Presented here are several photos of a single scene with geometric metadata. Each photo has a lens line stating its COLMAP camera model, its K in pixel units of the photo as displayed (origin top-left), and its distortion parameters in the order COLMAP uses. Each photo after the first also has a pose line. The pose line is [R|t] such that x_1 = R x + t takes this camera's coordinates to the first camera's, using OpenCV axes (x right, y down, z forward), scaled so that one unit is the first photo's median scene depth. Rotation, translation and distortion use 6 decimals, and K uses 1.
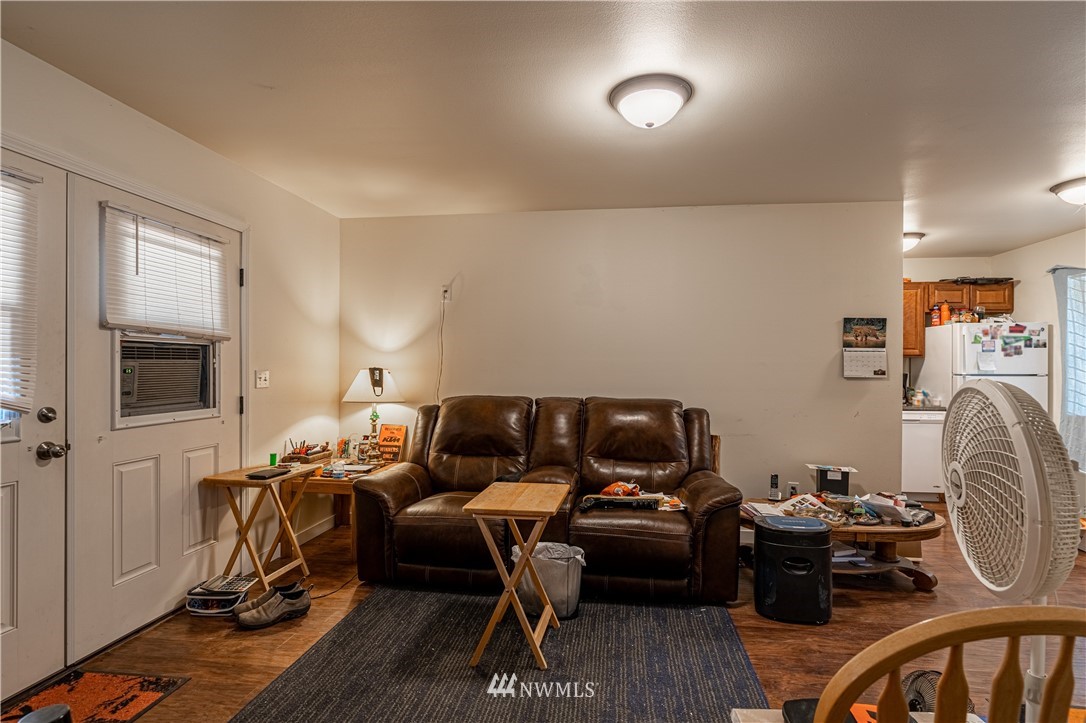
lens RADIAL K [[528.0, 0, 543.0], [0, 528.0, 369.7], [0, 0, 1]] dist [0.000608, 0.002252]
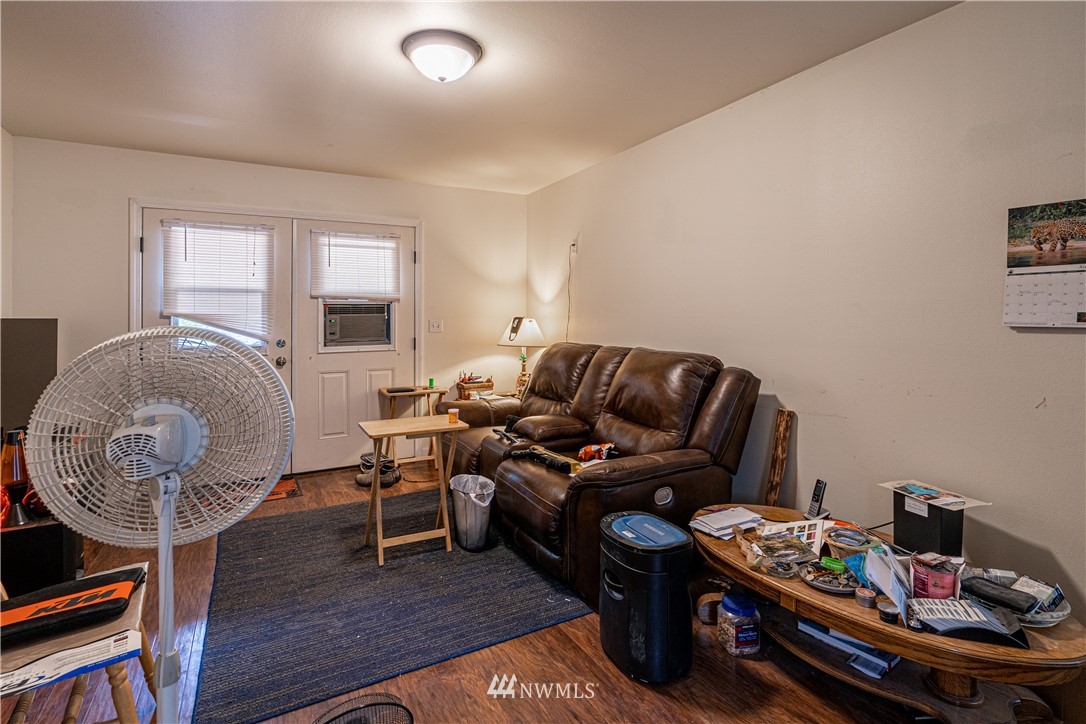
lens RADIAL K [[526.5, 0, 543.1], [0, 526.5, 321.1], [0, 0, 1]] dist [0.000900, 0.000133]
pose [[0.599984, -0.004257, -0.800000, 0.789193], [0.008280, 0.999965, 0.000888, 0.005099], [0.799969, -0.007157, 0.599999, 0.382596]]
